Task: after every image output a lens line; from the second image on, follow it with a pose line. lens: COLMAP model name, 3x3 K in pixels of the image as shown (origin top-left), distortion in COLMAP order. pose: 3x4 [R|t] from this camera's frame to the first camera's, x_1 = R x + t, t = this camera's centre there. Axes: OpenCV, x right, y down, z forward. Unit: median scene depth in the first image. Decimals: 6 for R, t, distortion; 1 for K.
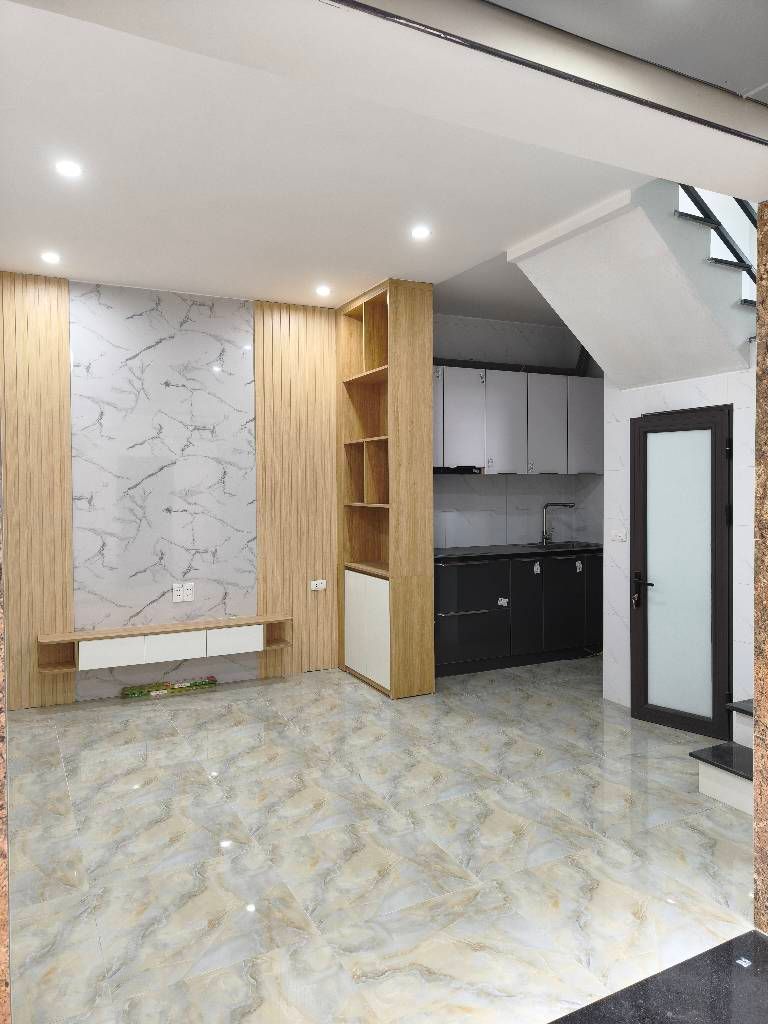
lens RADIAL K [[712.3, 0, 382.2], [0, 712.3, 502.3], [0, 0, 1]] dist [0.026335, -0.017166]
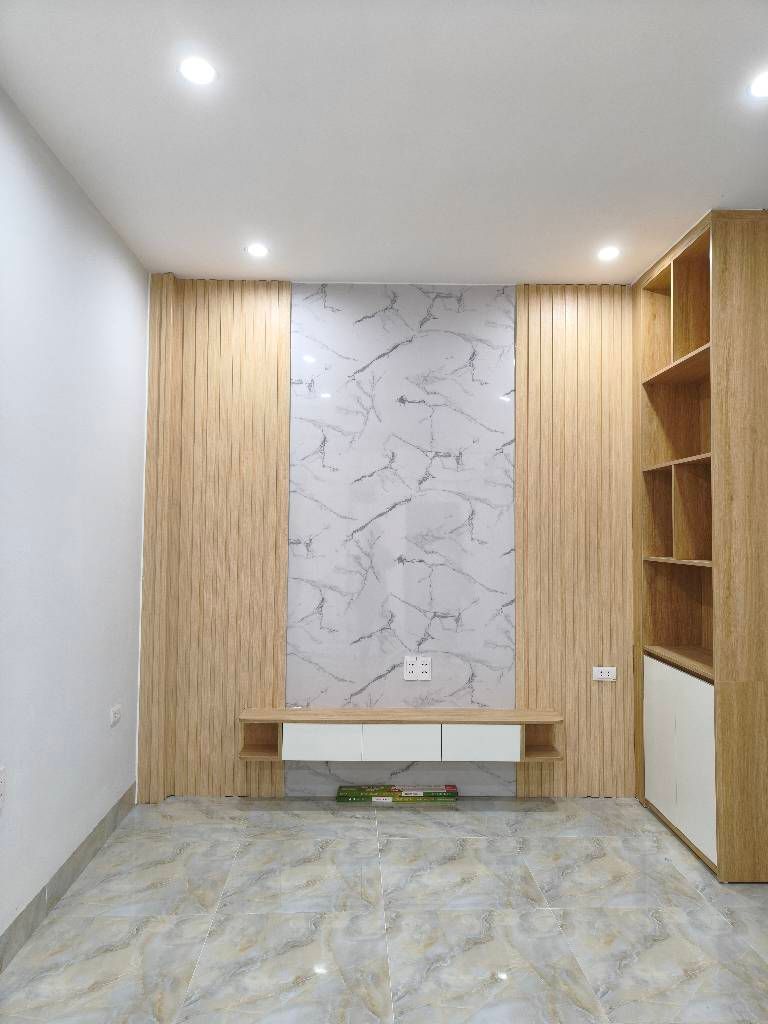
lens RADIAL K [[712.3, 0, 384.9], [0, 712.3, 504.3], [0, 0, 1]] dist [0.026335, -0.017166]
pose [[0.906055, -0.002838, -0.423150, 0.014775], [-0.024642, 0.997927, -0.059457, -0.003099], [0.422442, 0.064298, 0.904107, 0.299084]]
